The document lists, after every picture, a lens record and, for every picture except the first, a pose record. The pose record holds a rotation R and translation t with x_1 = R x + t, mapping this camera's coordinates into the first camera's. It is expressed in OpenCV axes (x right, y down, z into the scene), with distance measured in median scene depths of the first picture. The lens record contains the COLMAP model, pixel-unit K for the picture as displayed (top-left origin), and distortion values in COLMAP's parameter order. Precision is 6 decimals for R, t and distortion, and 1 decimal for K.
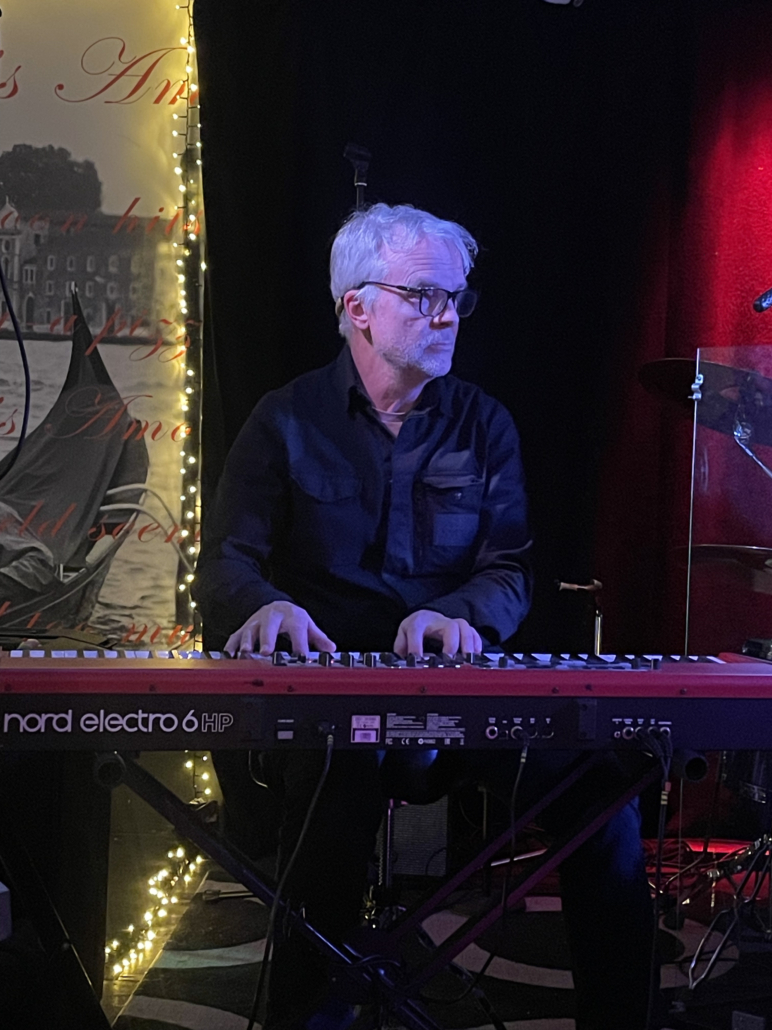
lens RADIAL K [[1743.0, 0, 391.9], [0, 1743.0, 506.9], [0, 0, 1]] dist [0.115413, 0.000000]
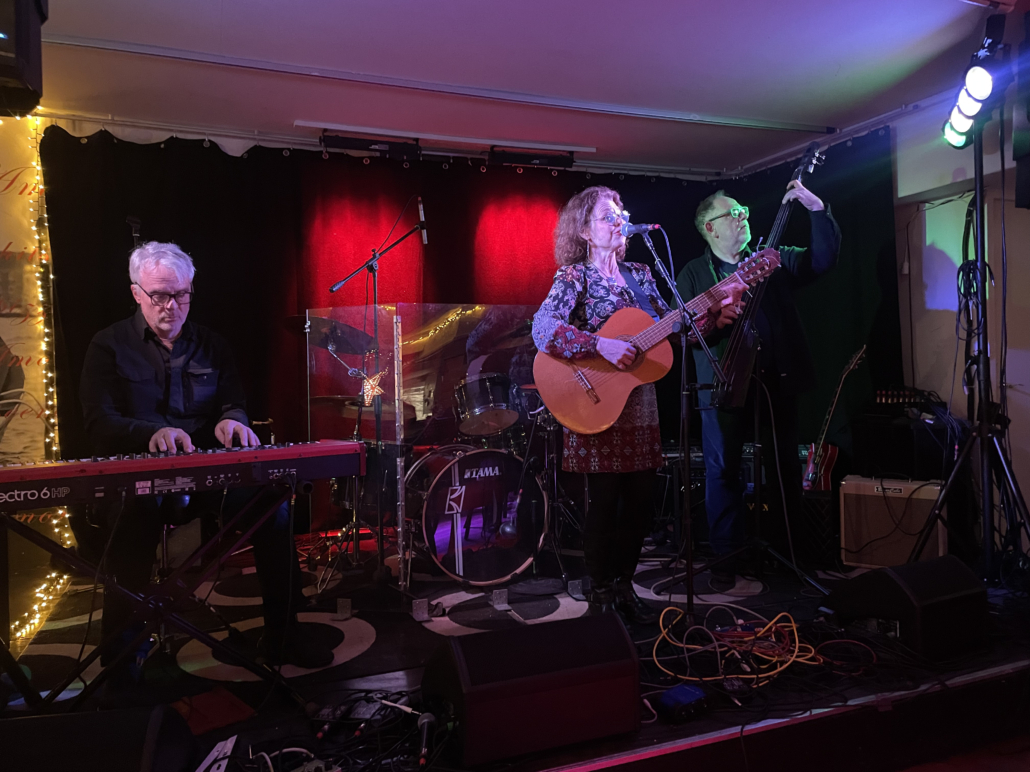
lens RADIAL K [[786.8, 0, 518.5], [0, 786.8, 370.8], [0, 0, 1]] dist [0.084970, -0.105047]
pose [[0.917514, -0.053373, 0.394107, 0.016729], [0.064181, 0.997836, -0.014283, 0.018055], [-0.392492, 0.038399, 0.918954, -0.036537]]
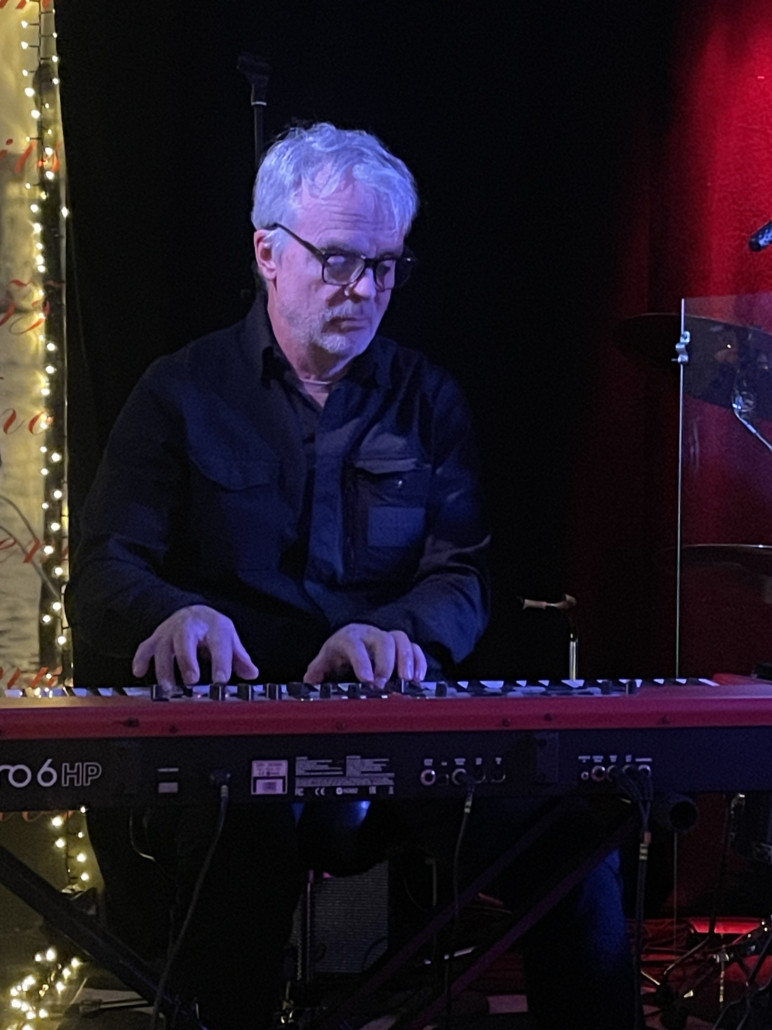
lens RADIAL K [[2212.0, 0, 395.0], [0, 2212.0, 499.2], [0, 0, 1]] dist [0.120578, 0.000000]
pose [[0.999213, -0.024198, 0.031435, 0.008058], [0.024526, 0.999648, -0.010104, 0.007137], [-0.031179, 0.010867, 0.999455, -0.008924]]
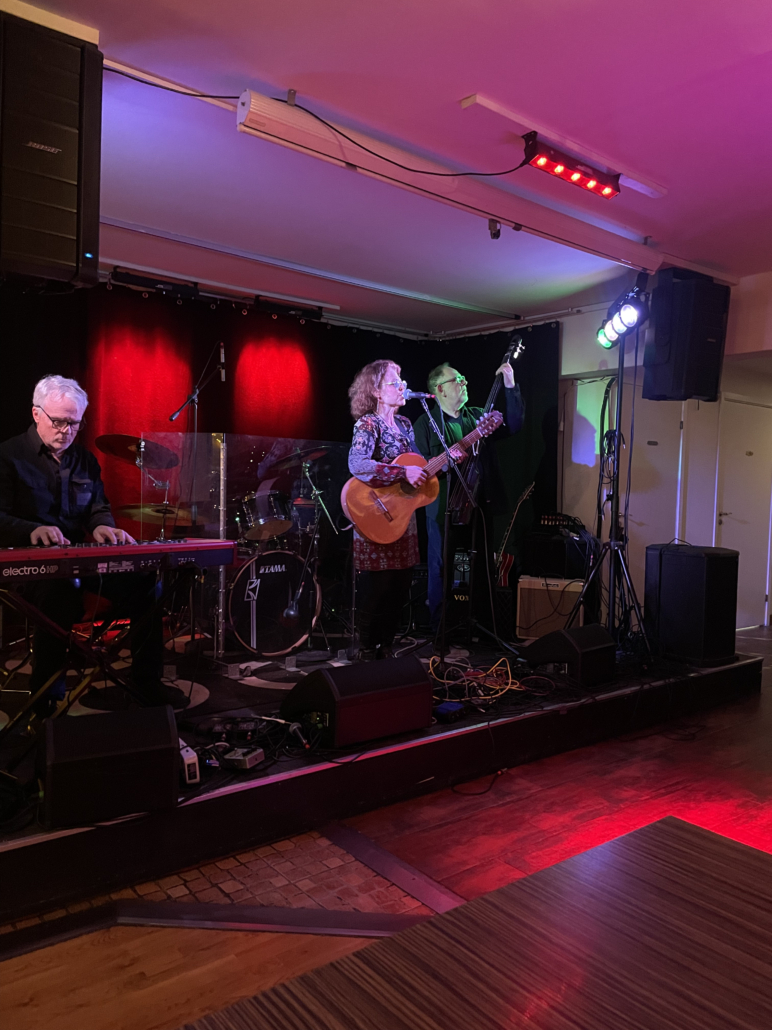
lens RADIAL K [[786.8, 0, 404.4], [0, 786.8, 515.5], [0, 0, 1]] dist [0.084970, -0.105047]
pose [[0.753973, -0.036472, 0.655892, -0.298212], [0.015304, 0.999162, 0.037967, -0.000855], [-0.656727, -0.018589, 0.753900, -0.189261]]
